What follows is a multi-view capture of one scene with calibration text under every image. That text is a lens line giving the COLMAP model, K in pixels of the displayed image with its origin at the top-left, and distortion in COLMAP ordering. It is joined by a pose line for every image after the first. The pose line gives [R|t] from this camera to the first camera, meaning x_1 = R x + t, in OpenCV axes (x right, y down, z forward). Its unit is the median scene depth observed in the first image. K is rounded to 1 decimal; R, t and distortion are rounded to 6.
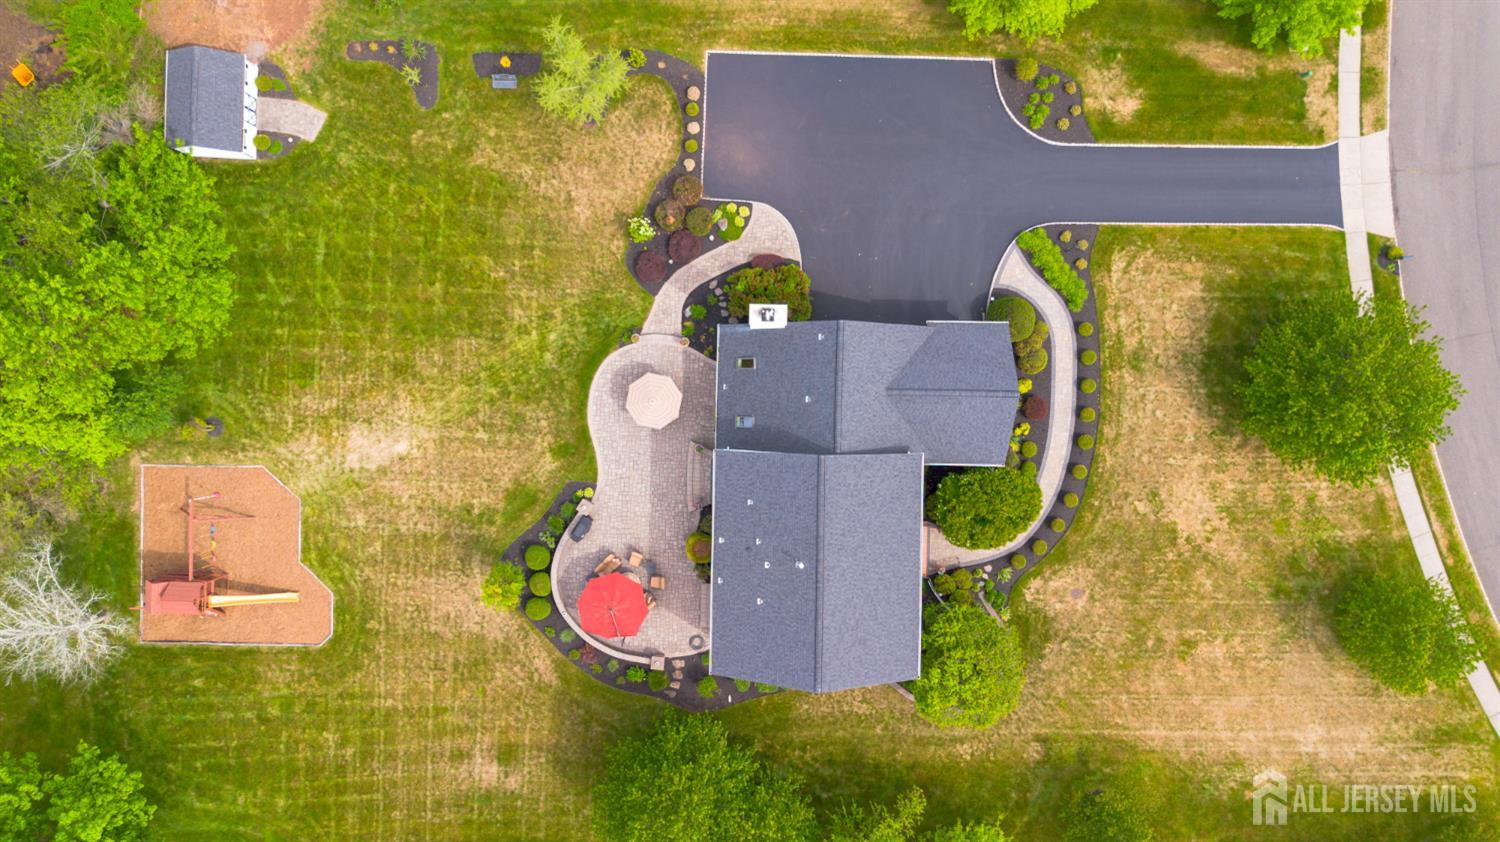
lens RADIAL K [[1069.3, 0, 748.8], [0, 1069.3, 417.9], [0, 0, 1]] dist [0.076470, -0.081263]
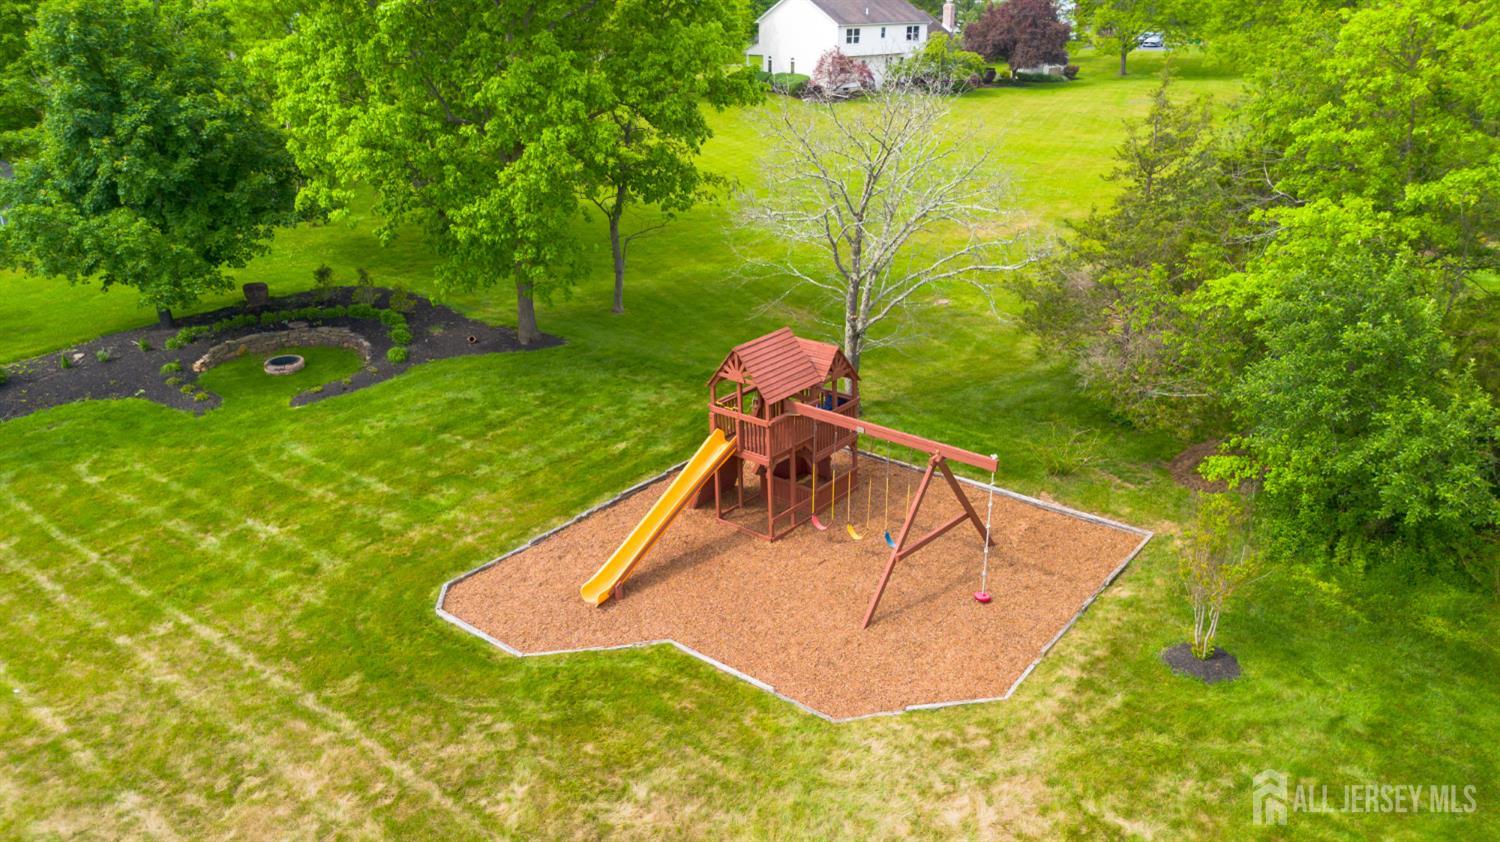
lens RADIAL K [[1069.3, 0, 741.0], [0, 1069.3, 420.5], [0, 0, 1]] dist [0.076470, -0.081263]
pose [[-0.616632, 0.293500, -0.730495, -0.221149], [-0.787032, -0.251726, 0.563217, -0.041256], [-0.018581, 0.922221, 0.386216, 0.819491]]
